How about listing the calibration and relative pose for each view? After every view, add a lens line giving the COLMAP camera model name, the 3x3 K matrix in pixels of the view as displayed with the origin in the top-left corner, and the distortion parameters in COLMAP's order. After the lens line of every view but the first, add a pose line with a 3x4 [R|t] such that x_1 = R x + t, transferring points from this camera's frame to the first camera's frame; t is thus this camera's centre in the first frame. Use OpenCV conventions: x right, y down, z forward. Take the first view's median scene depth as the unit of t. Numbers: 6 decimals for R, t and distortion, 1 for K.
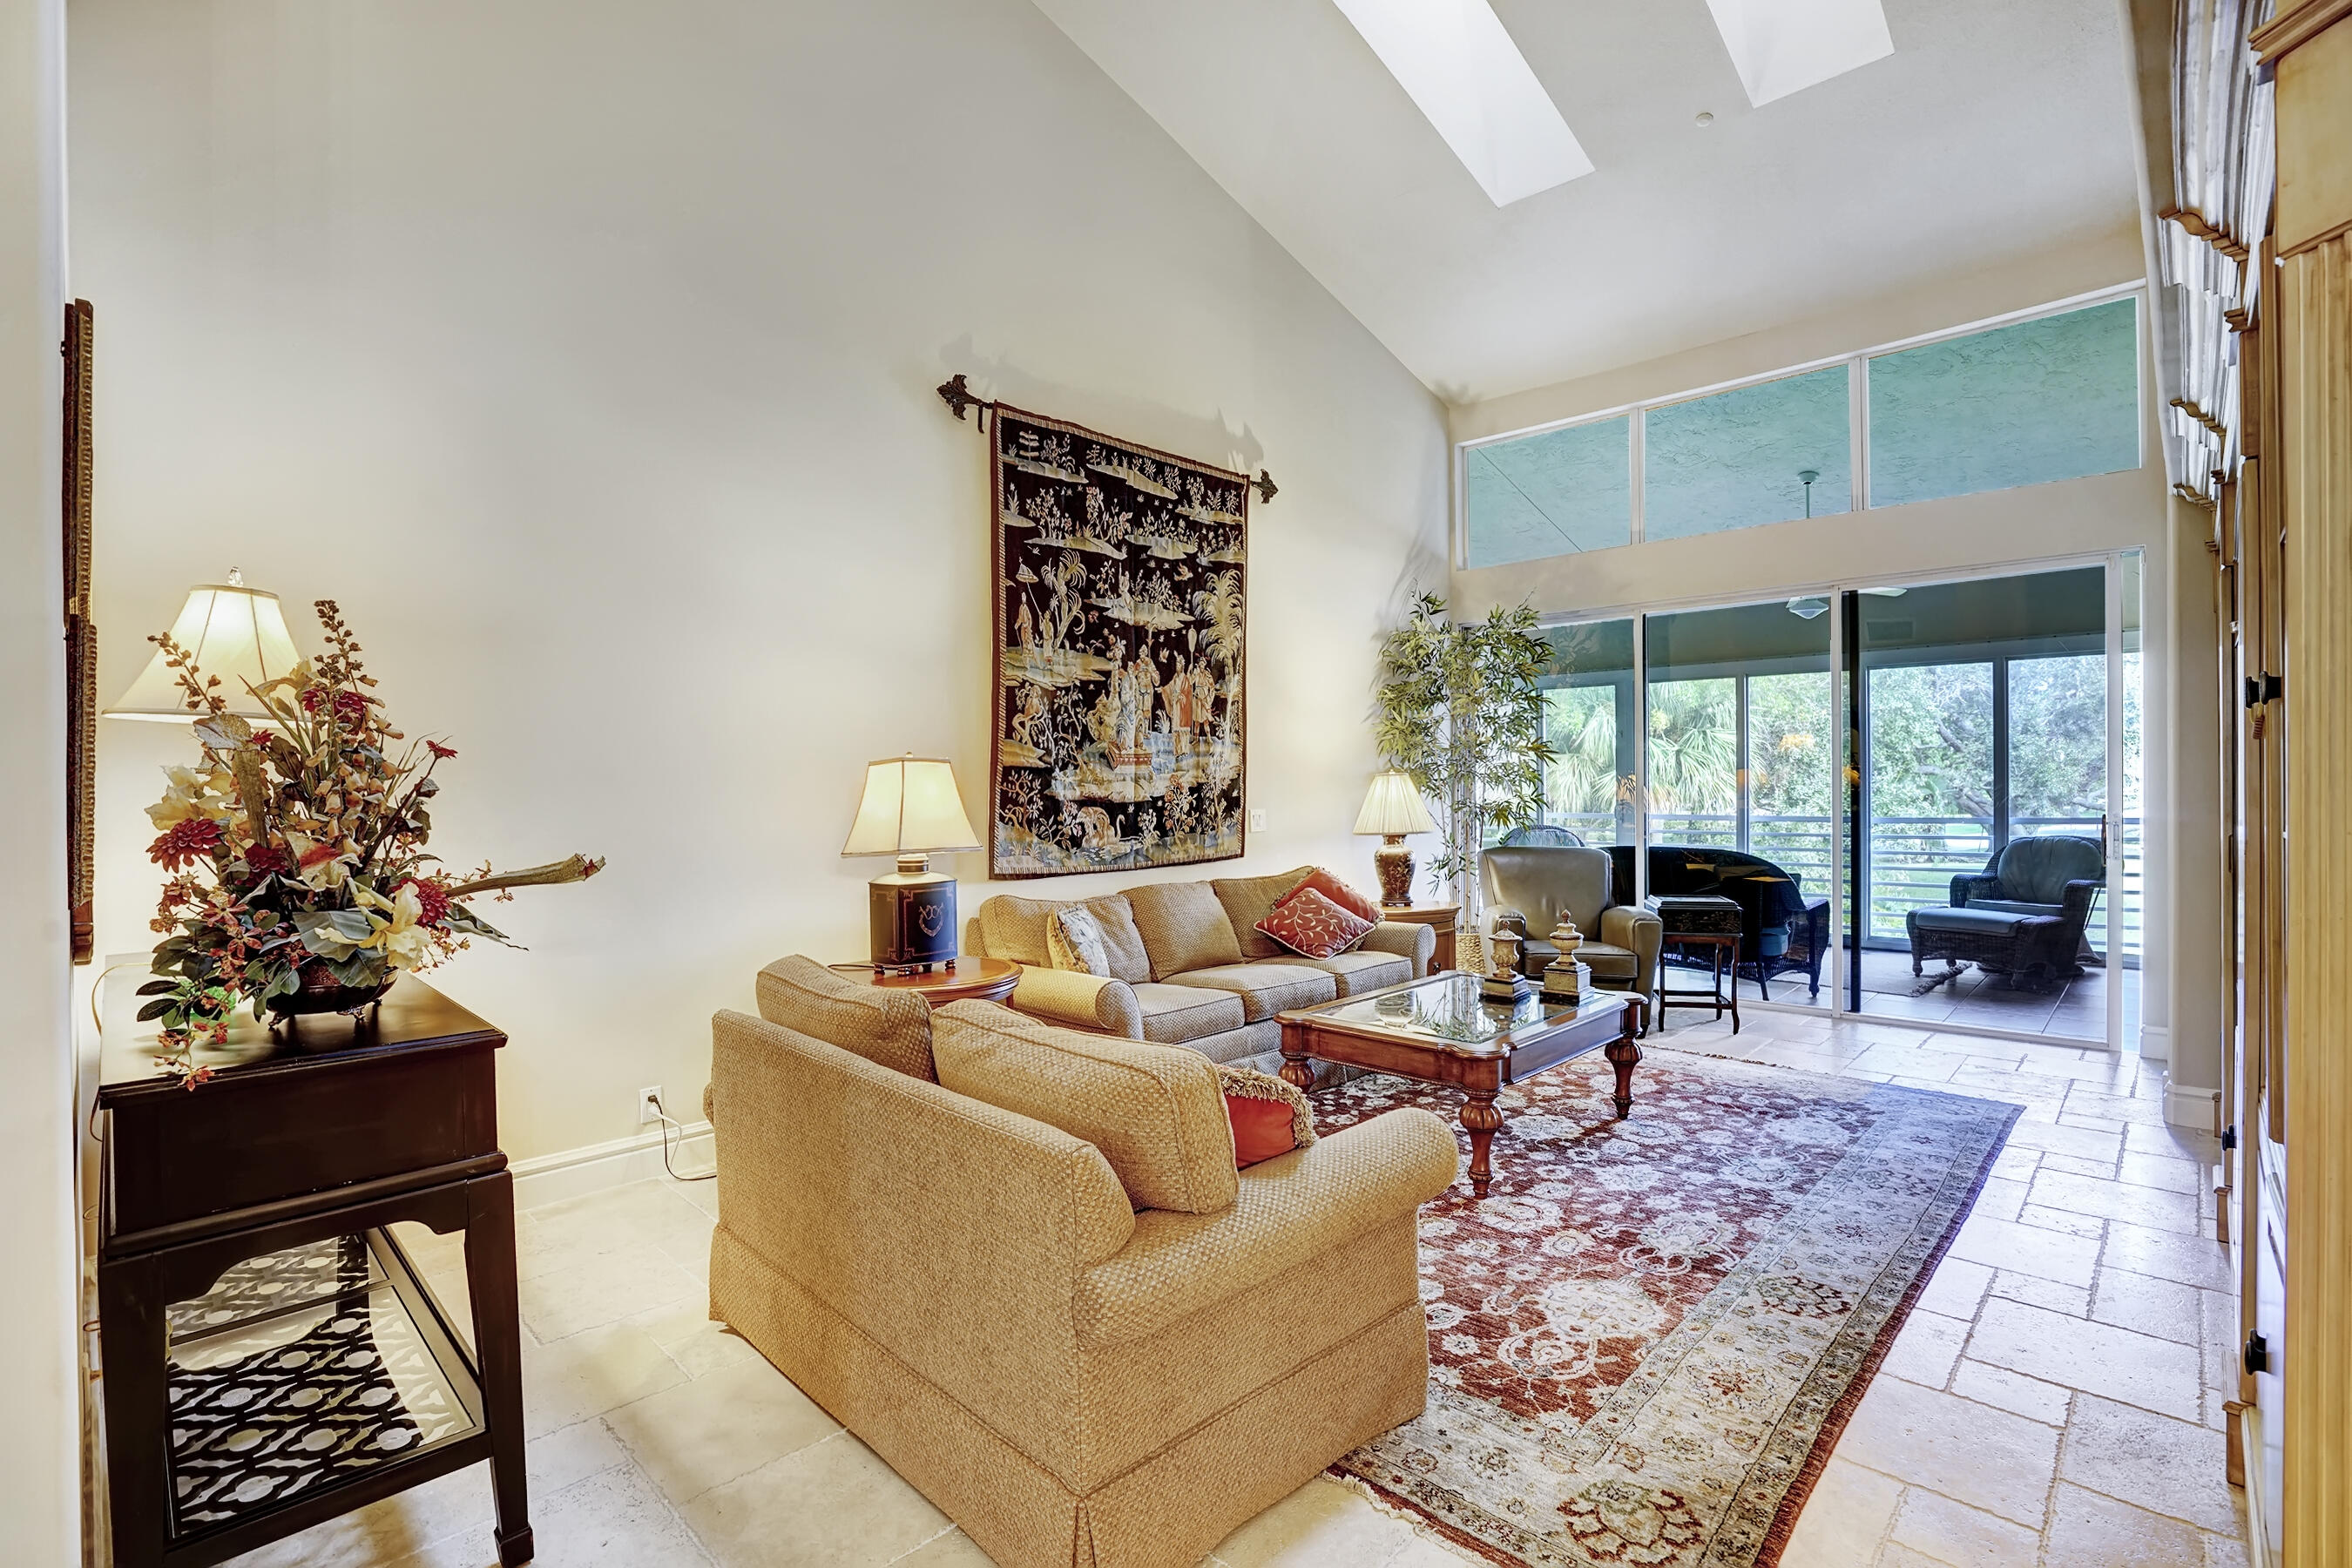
lens RADIAL K [[1103.7, 0, 1171.4], [0, 1103.7, 795.4], [0, 0, 1]] dist [-0.065287, 0.031131]
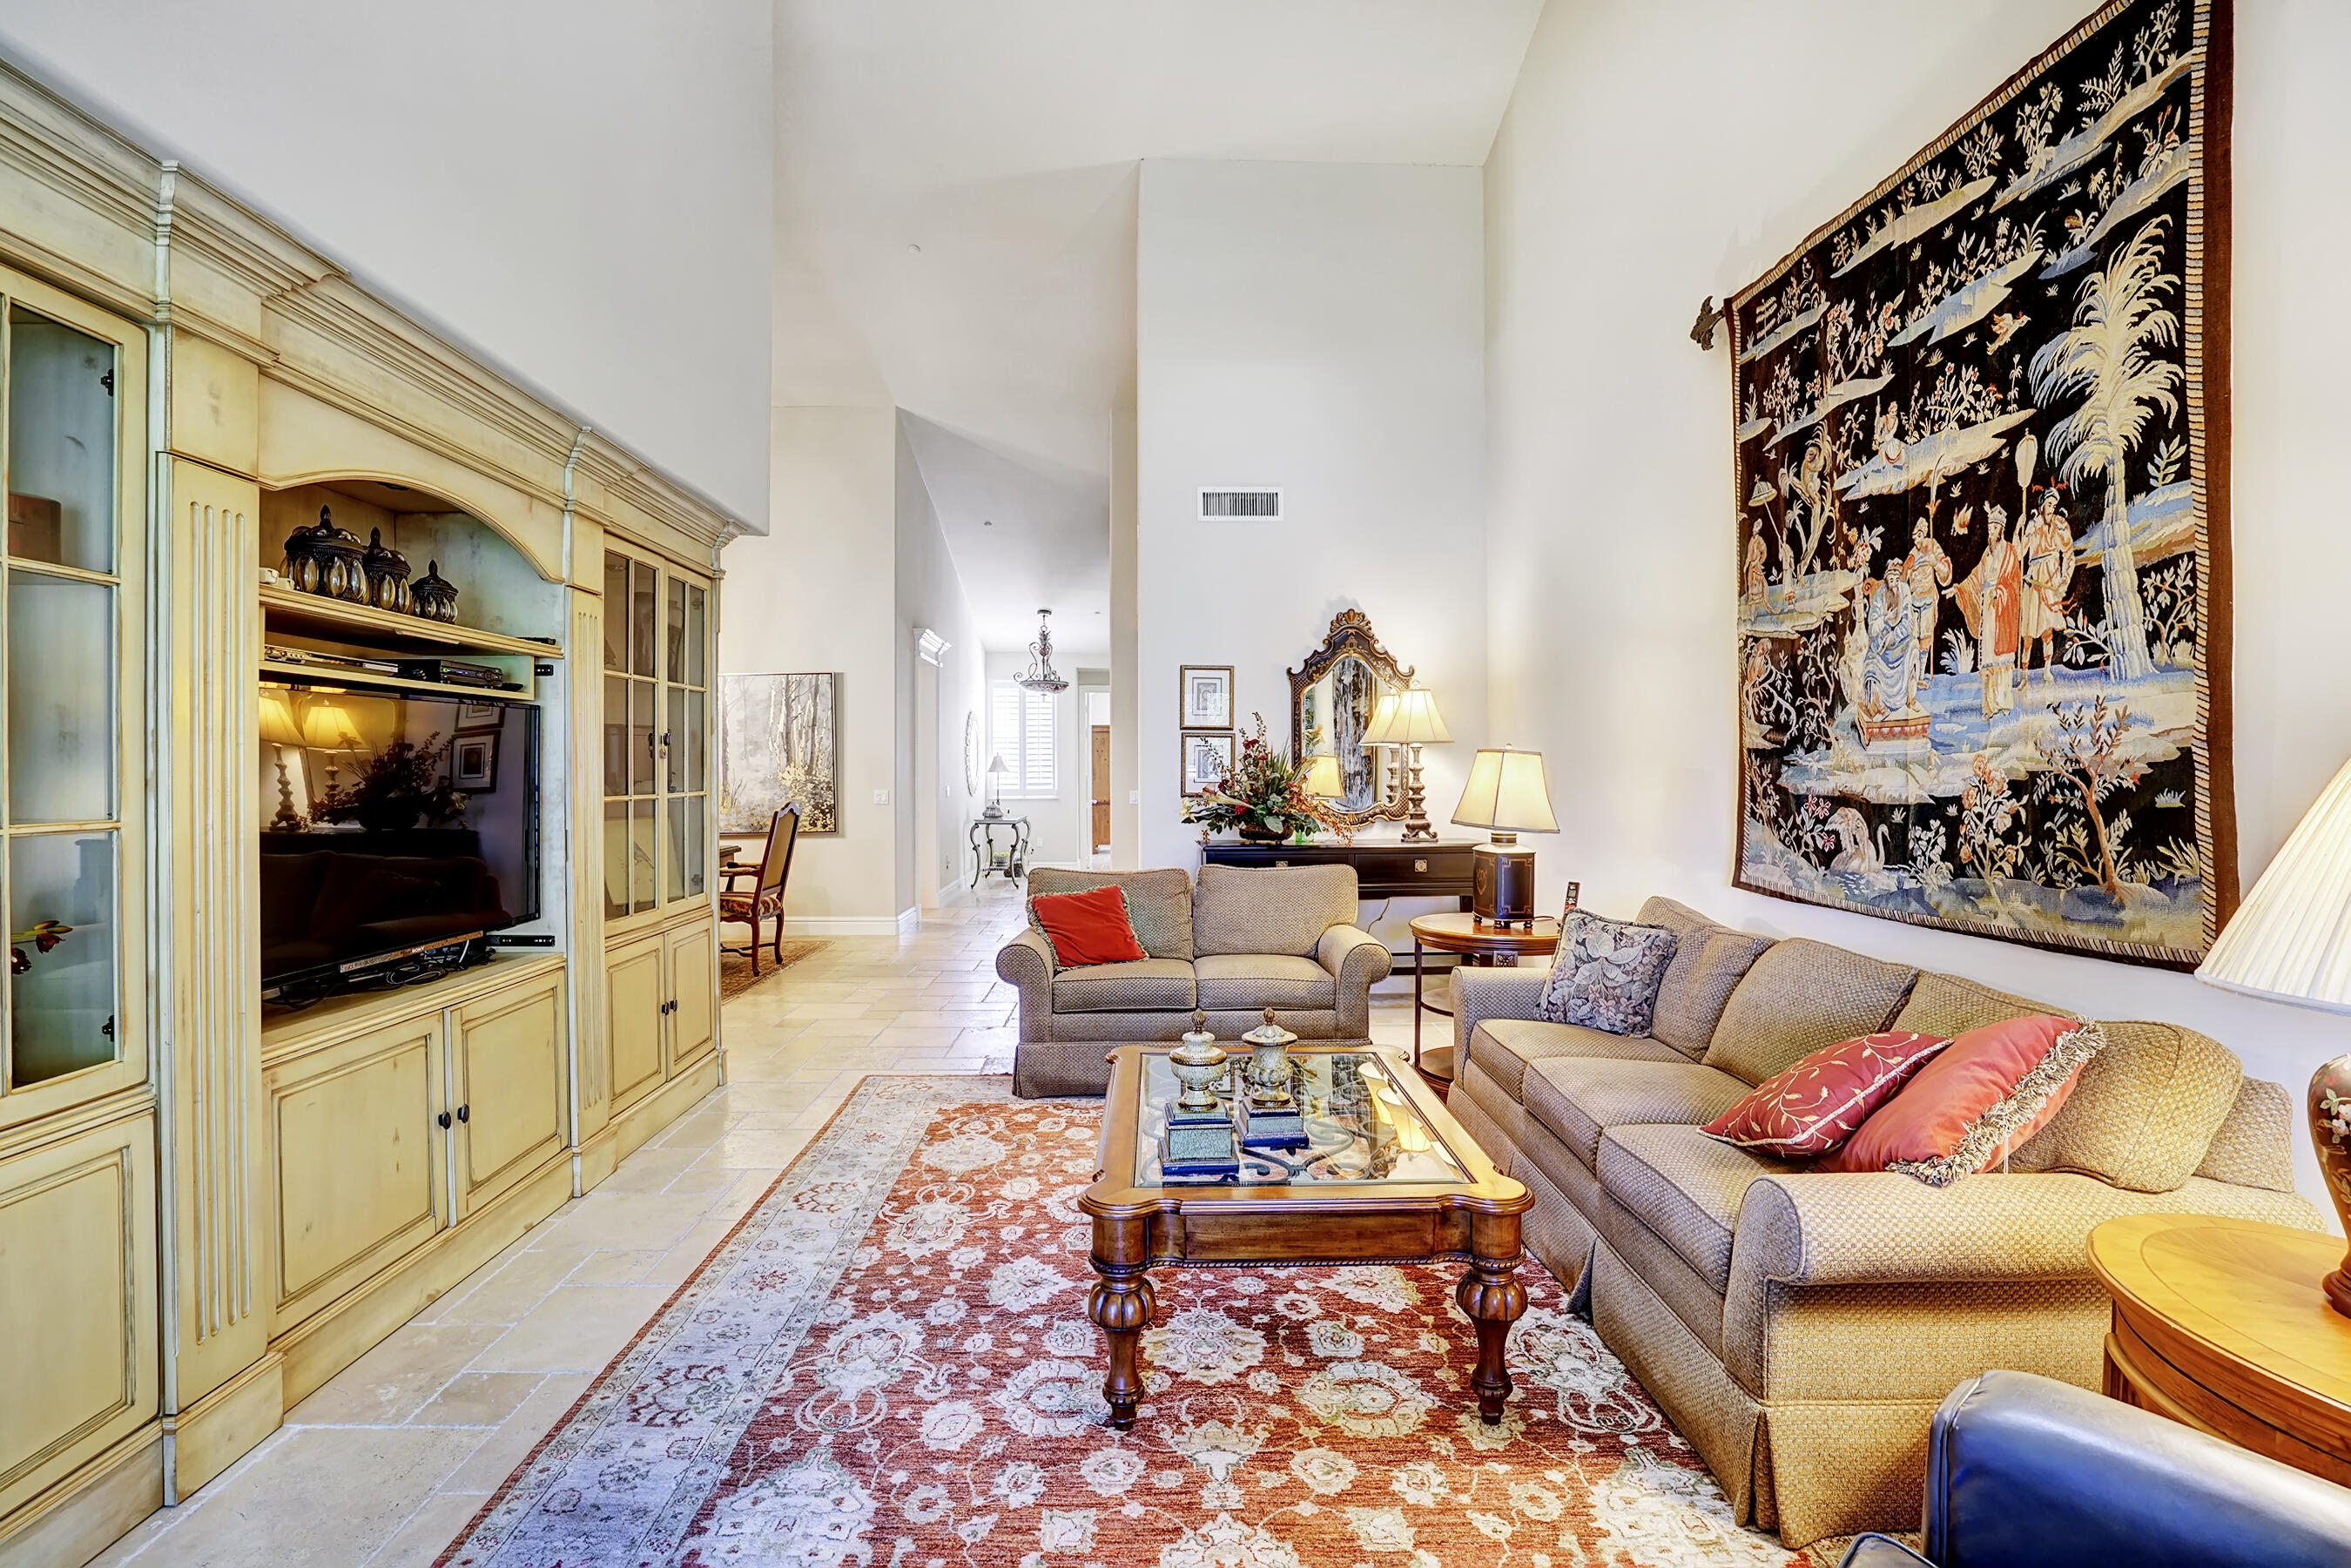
lens RADIAL K [[1096.0, 0, 1175.5], [0, 1096.0, 784.0], [0, 0, 1]] dist [-0.068361, 0.030804]
pose [[-0.697975, 0.019359, -0.715860, 0.630726], [0.000599, 0.999650, 0.026450, -0.019609], [0.716121, 0.018033, -0.697743, 1.138406]]
